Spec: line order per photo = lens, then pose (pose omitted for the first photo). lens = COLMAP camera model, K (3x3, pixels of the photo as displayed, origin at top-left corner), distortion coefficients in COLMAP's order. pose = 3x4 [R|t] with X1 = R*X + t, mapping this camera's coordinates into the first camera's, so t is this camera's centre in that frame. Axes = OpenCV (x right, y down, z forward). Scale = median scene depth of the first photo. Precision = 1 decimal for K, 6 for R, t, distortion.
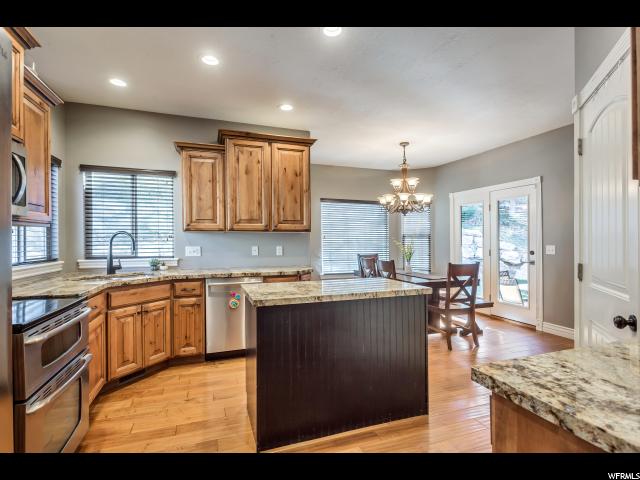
lens RADIAL K [[316.5, 0, 316.7], [0, 316.5, 235.7], [0, 0, 1]] dist [0.000613, -0.000240]
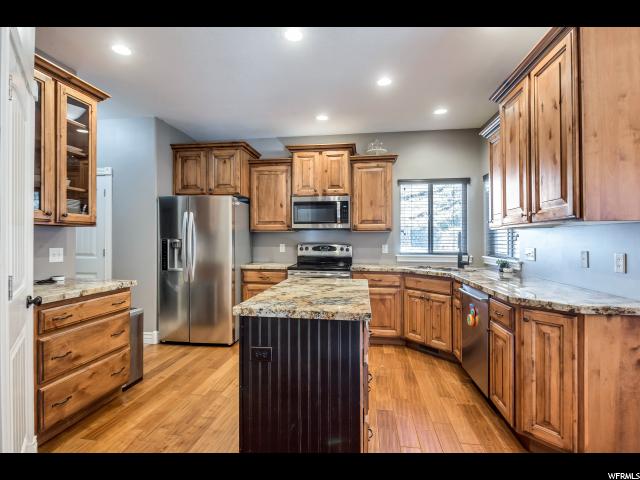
lens RADIAL K [[316.5, 0, 316.7], [0, 316.5, 235.7], [0, 0, 1]] dist [0.000613, -0.000240]
pose [[-0.467033, -0.008456, -0.884199, 0.528670], [0.013060, 0.999779, -0.016459, 0.010487], [0.884143, -0.019235, -0.466820, 0.879505]]
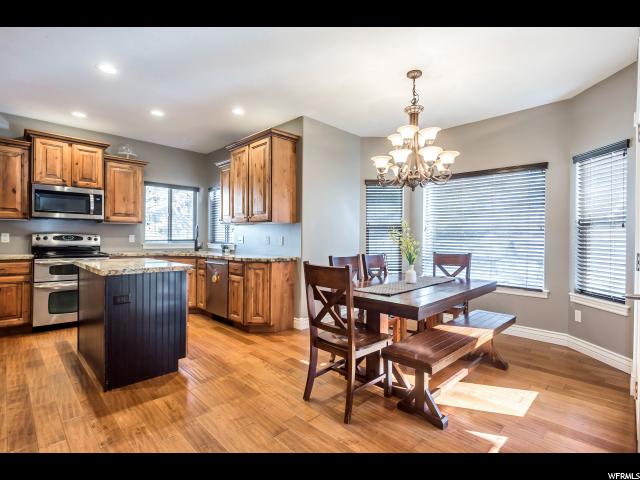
lens RADIAL K [[316.5, 0, 316.7], [0, 316.5, 235.7], [0, 0, 1]] dist [0.000613, -0.000240]
pose [[0.426963, 0.001478, -0.904268, 0.939679], [0.003265, 0.999990, 0.003176, 0.028532], [0.904263, -0.004309, 0.426954, 0.701758]]
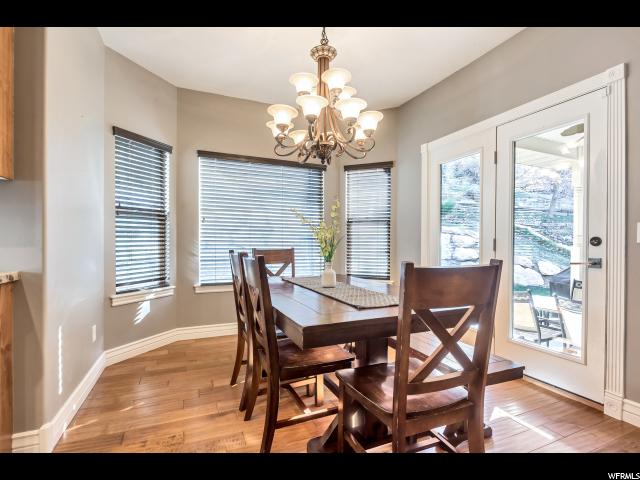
lens RADIAL K [[309.2, 0, 320.0], [0, 309.2, 244.4], [0, 0, 1]] dist [0.013470, 0.000211]
pose [[0.997606, 0.005218, 0.068958, 0.301712], [-0.006508, 0.999808, 0.018494, 0.061025], [-0.068849, -0.018898, 0.997448, 0.680930]]
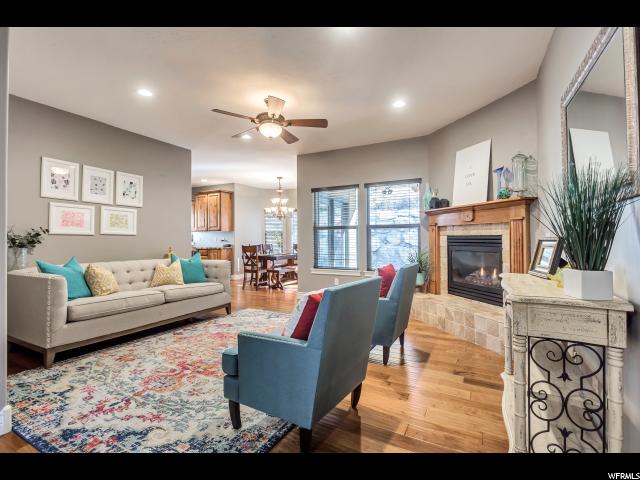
lens RADIAL K [[316.5, 0, 316.7], [0, 316.5, 235.7], [0, 0, 1]] dist [0.000613, -0.000240]
pose [[0.669587, -0.010856, -0.742655, 2.072778], [0.013683, 0.999904, -0.002280, 0.035373], [0.742608, -0.008635, 0.669671, 0.012369]]
